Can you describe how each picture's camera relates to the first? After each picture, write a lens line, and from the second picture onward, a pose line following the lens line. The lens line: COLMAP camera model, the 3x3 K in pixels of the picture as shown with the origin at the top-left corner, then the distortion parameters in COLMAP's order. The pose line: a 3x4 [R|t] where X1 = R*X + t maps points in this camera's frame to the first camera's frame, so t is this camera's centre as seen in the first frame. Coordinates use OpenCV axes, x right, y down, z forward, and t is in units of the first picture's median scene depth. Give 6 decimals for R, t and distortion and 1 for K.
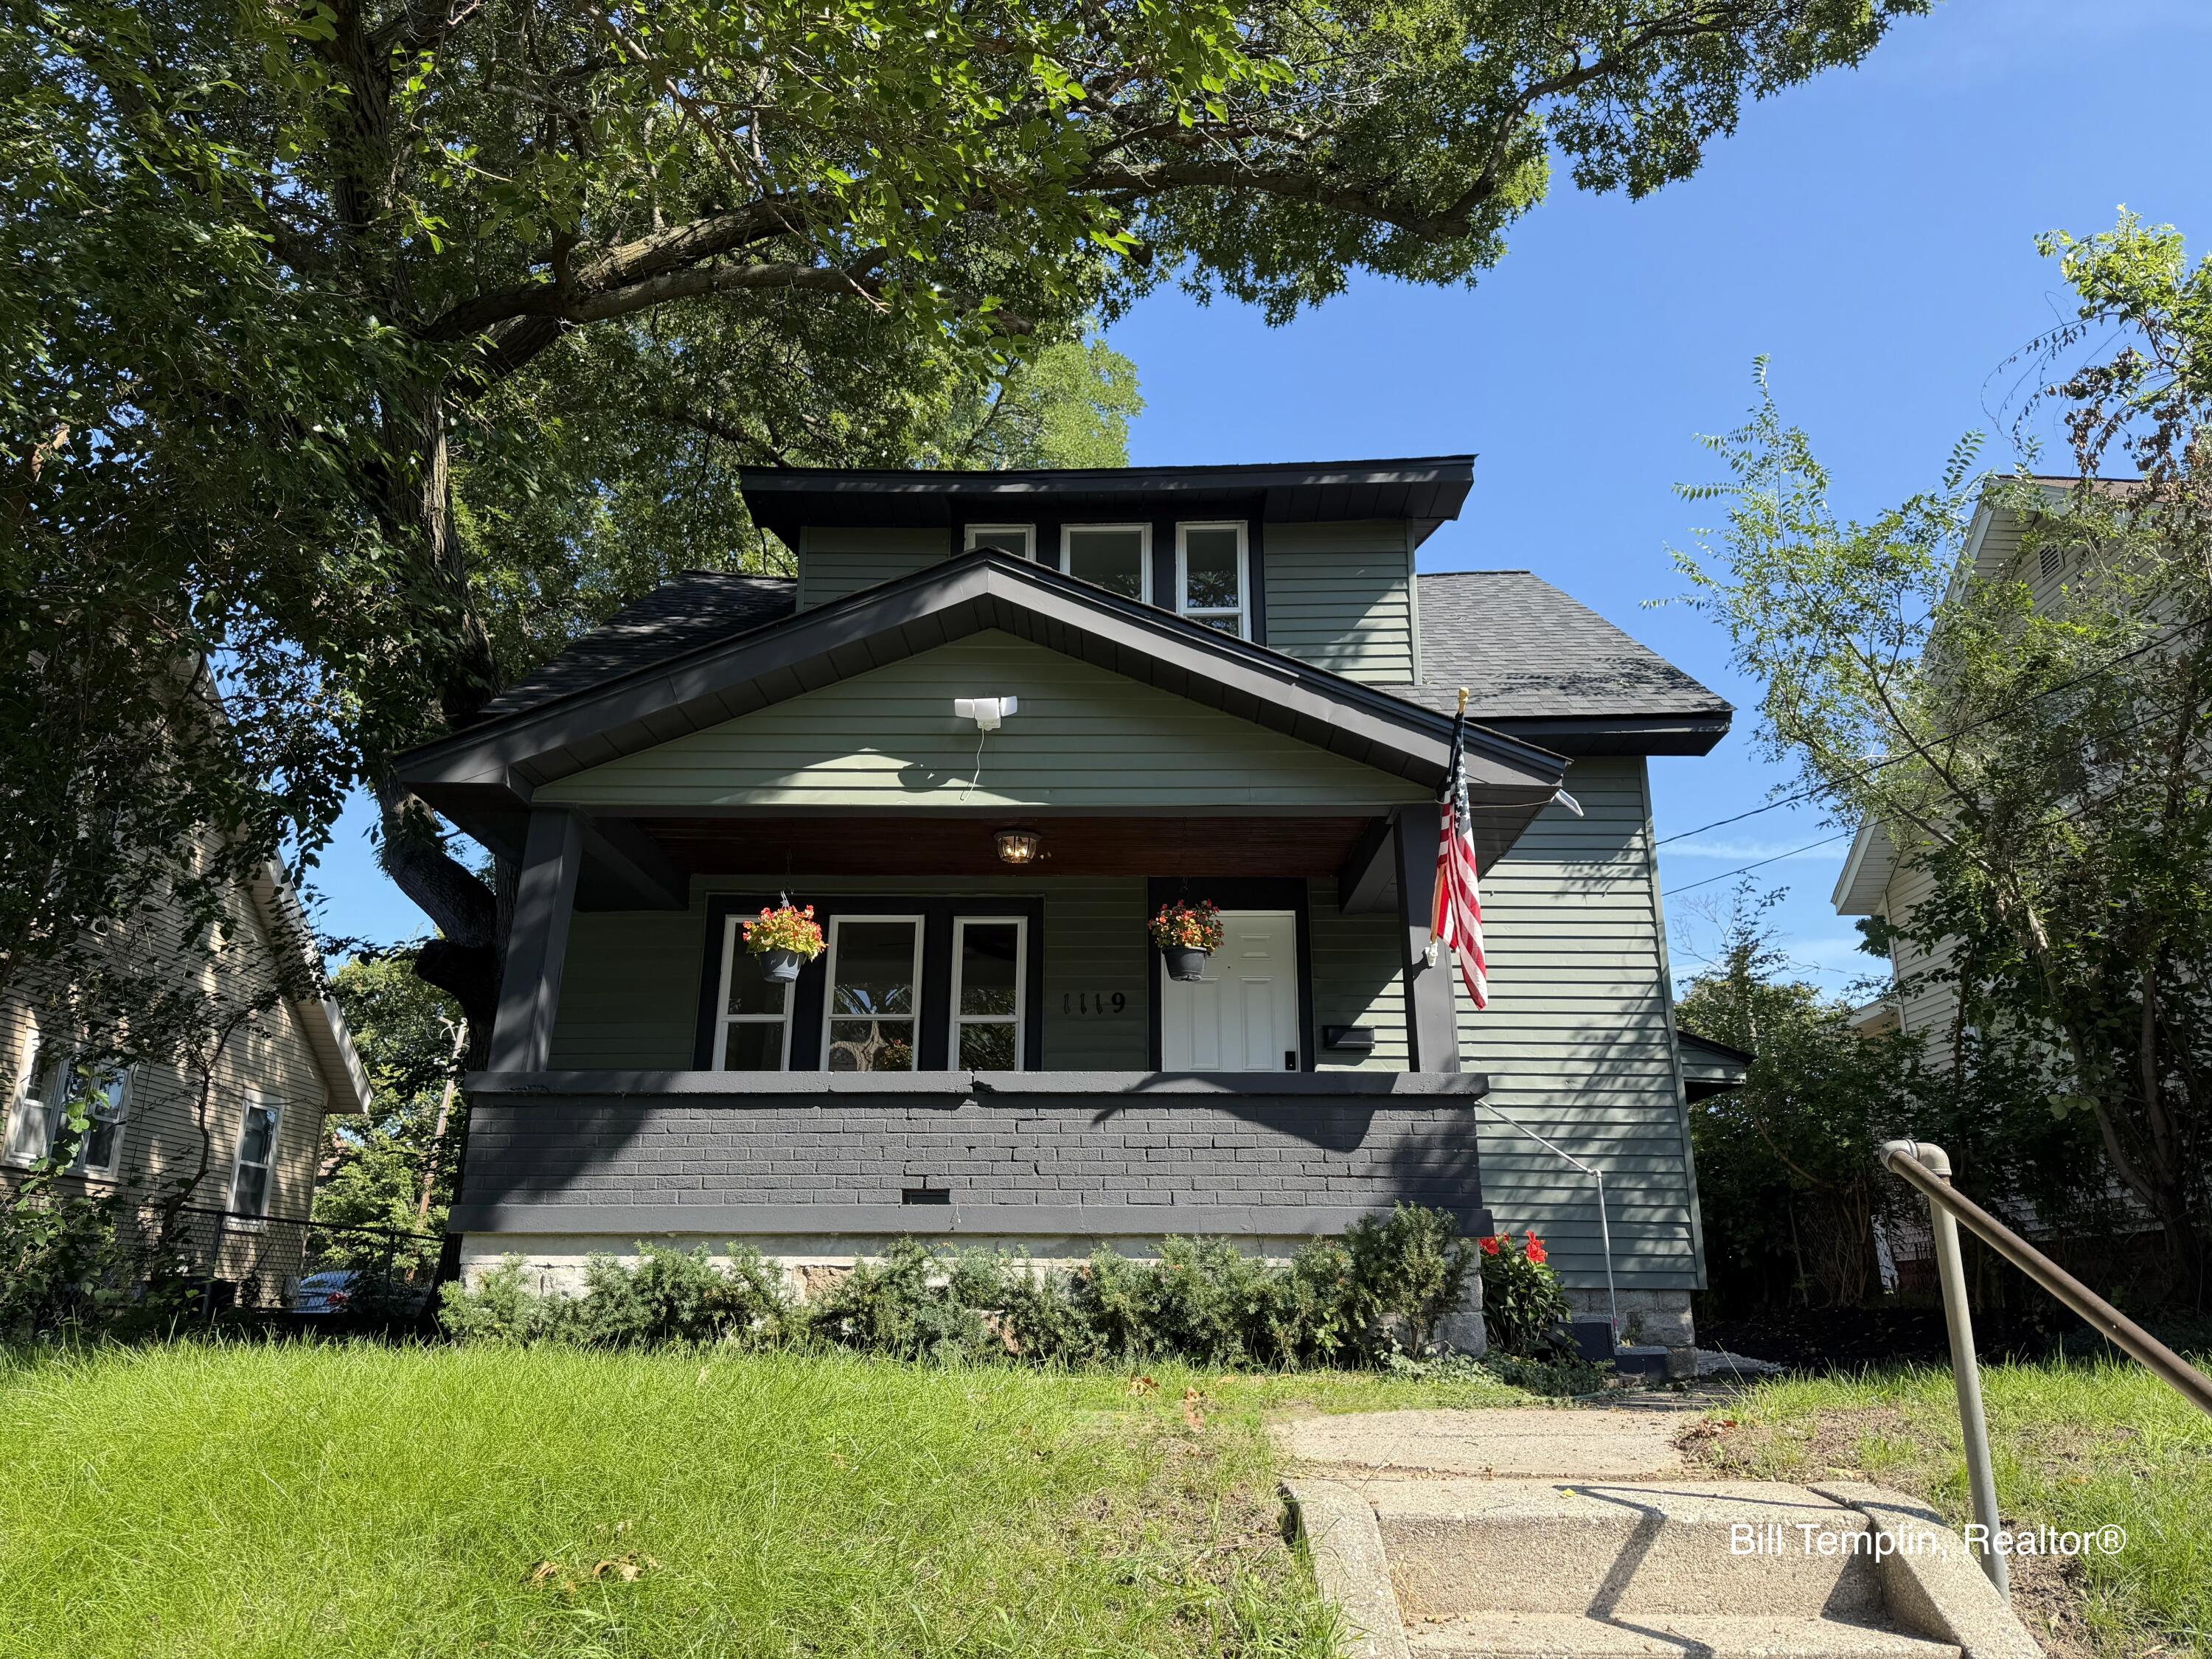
lens RADIAL K [[1545.0, 0, 1106.6], [0, 1545.0, 826.9], [0, 0, 1]] dist [0.091483, -0.001579]
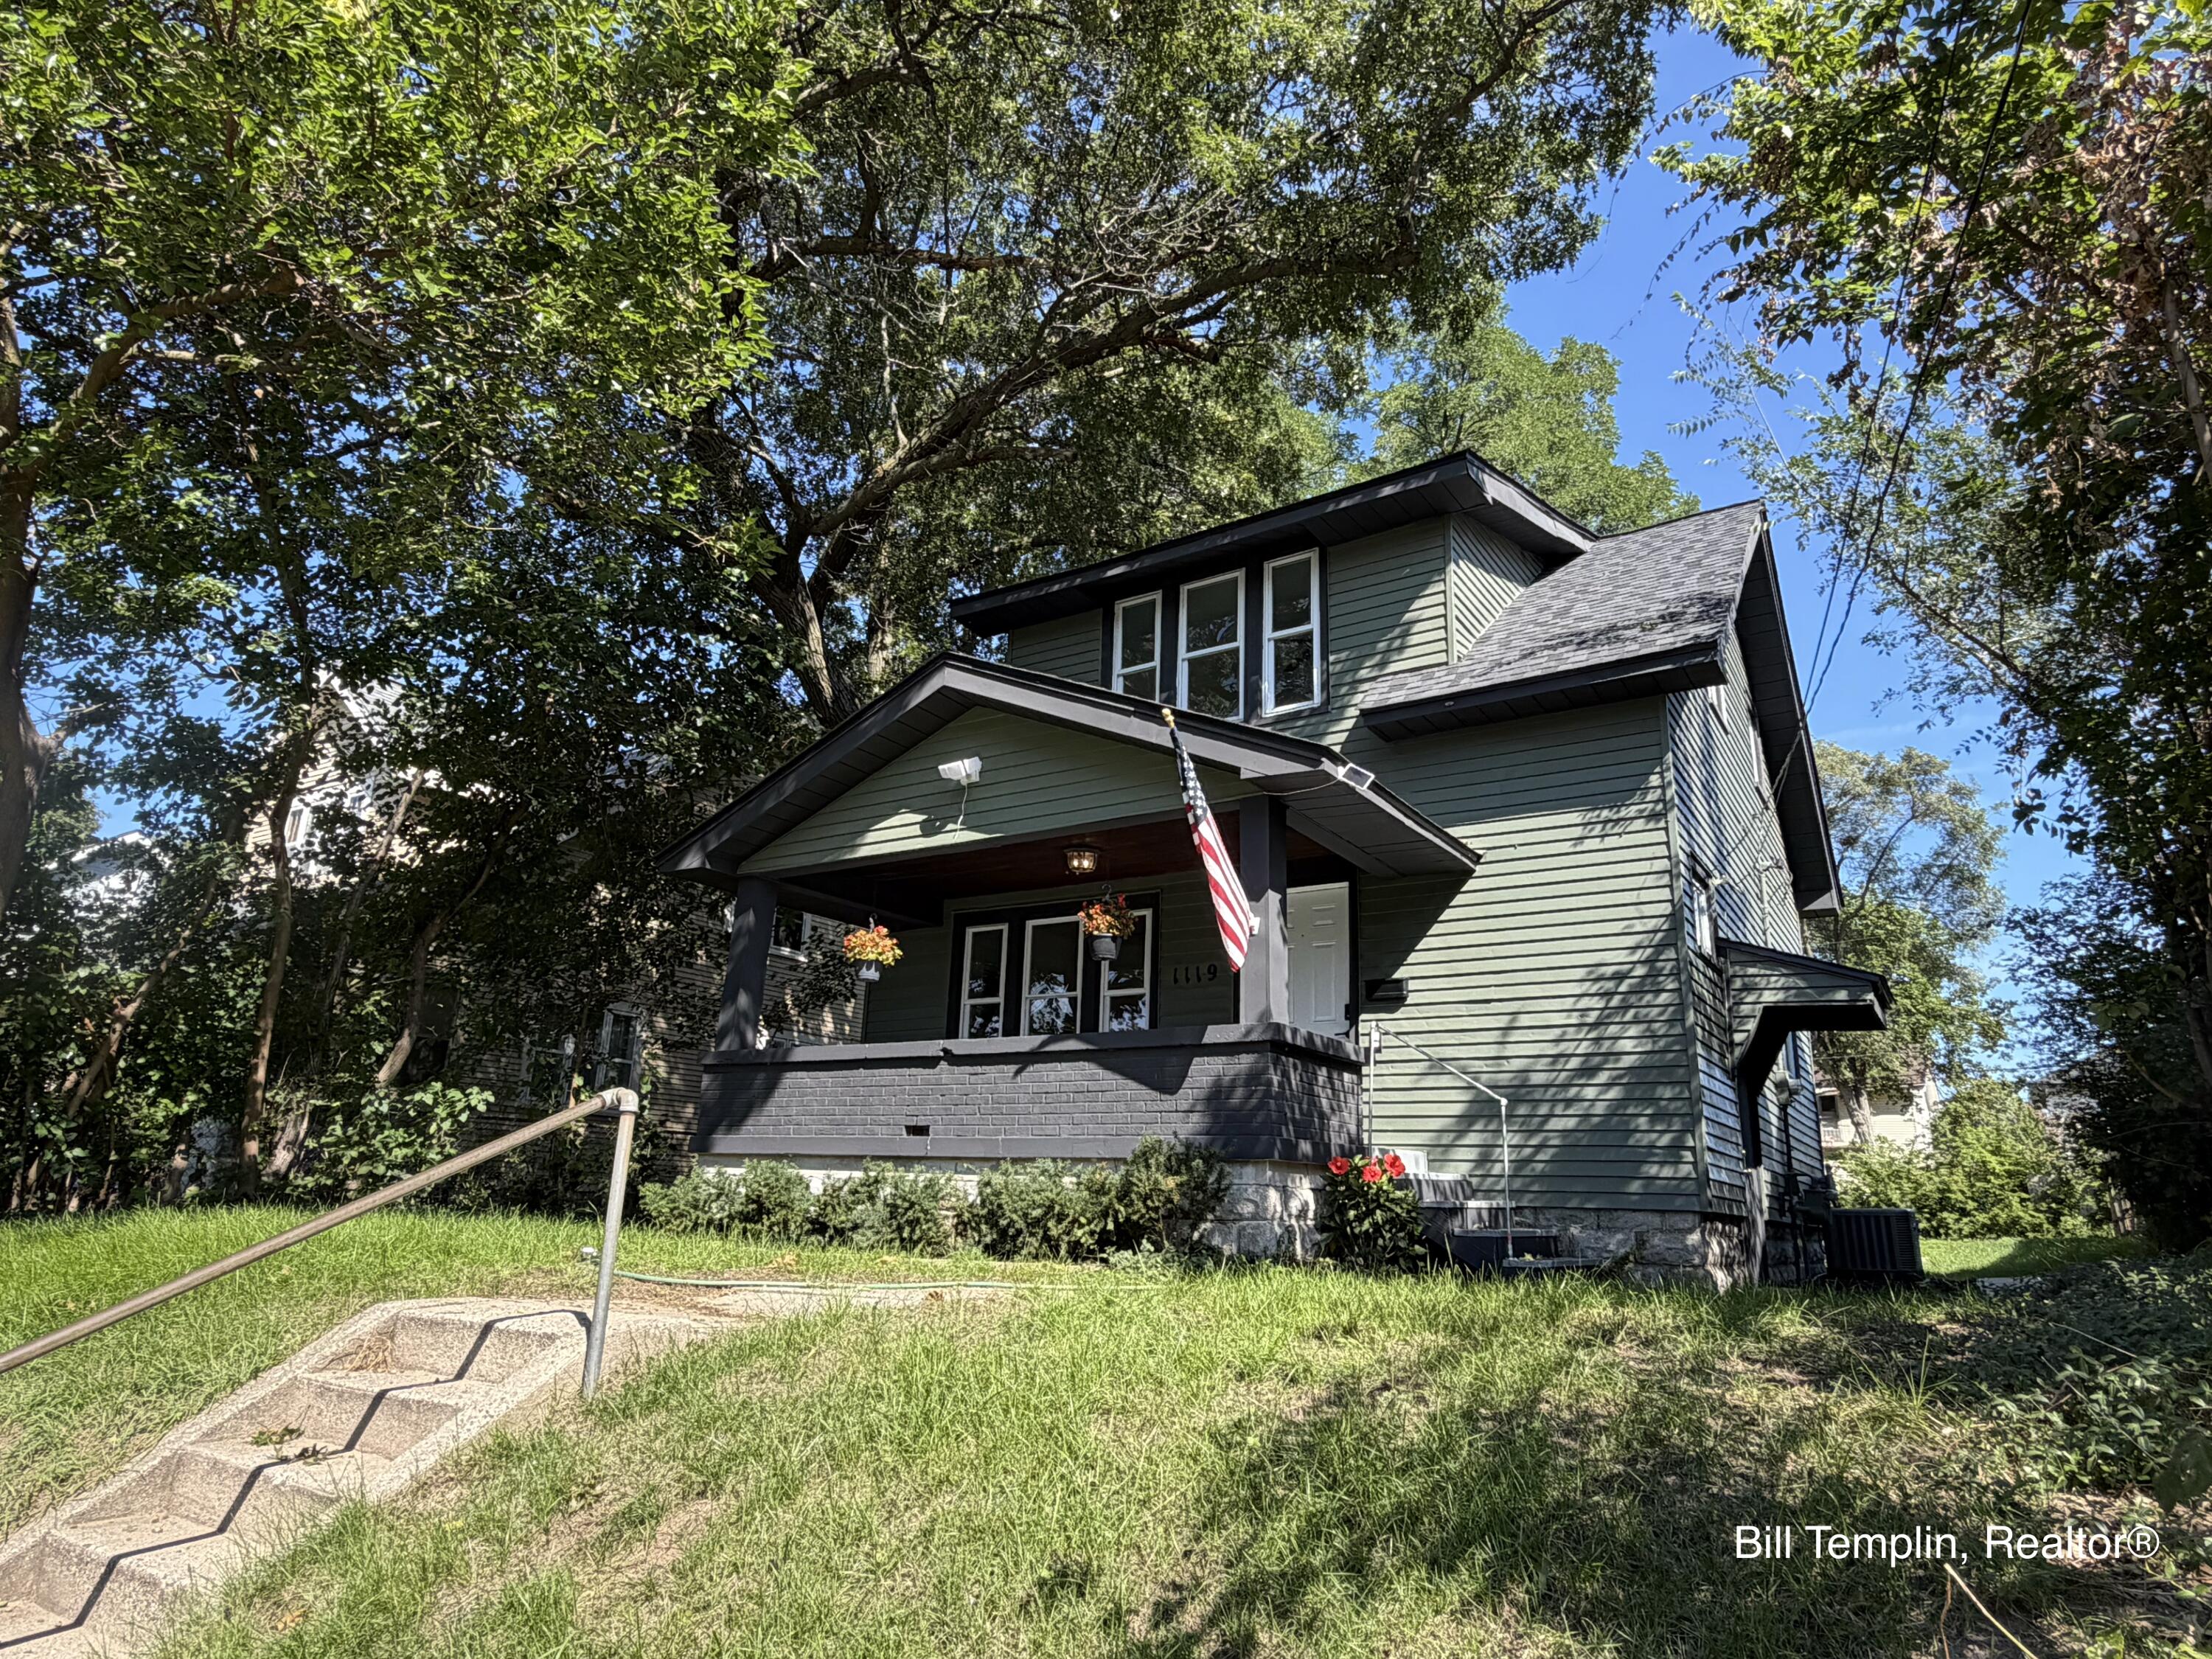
lens RADIAL K [[1346.8, 0, 1106.7], [0, 1346.8, 827.4], [0, 0, 1]] dist [0.007518, 0.000932]
pose [[0.842043, -0.124455, -0.524856, 0.533240], [0.132302, 0.990949, -0.022720, 0.014063], [0.522933, -0.050308, 0.850888, 0.057544]]
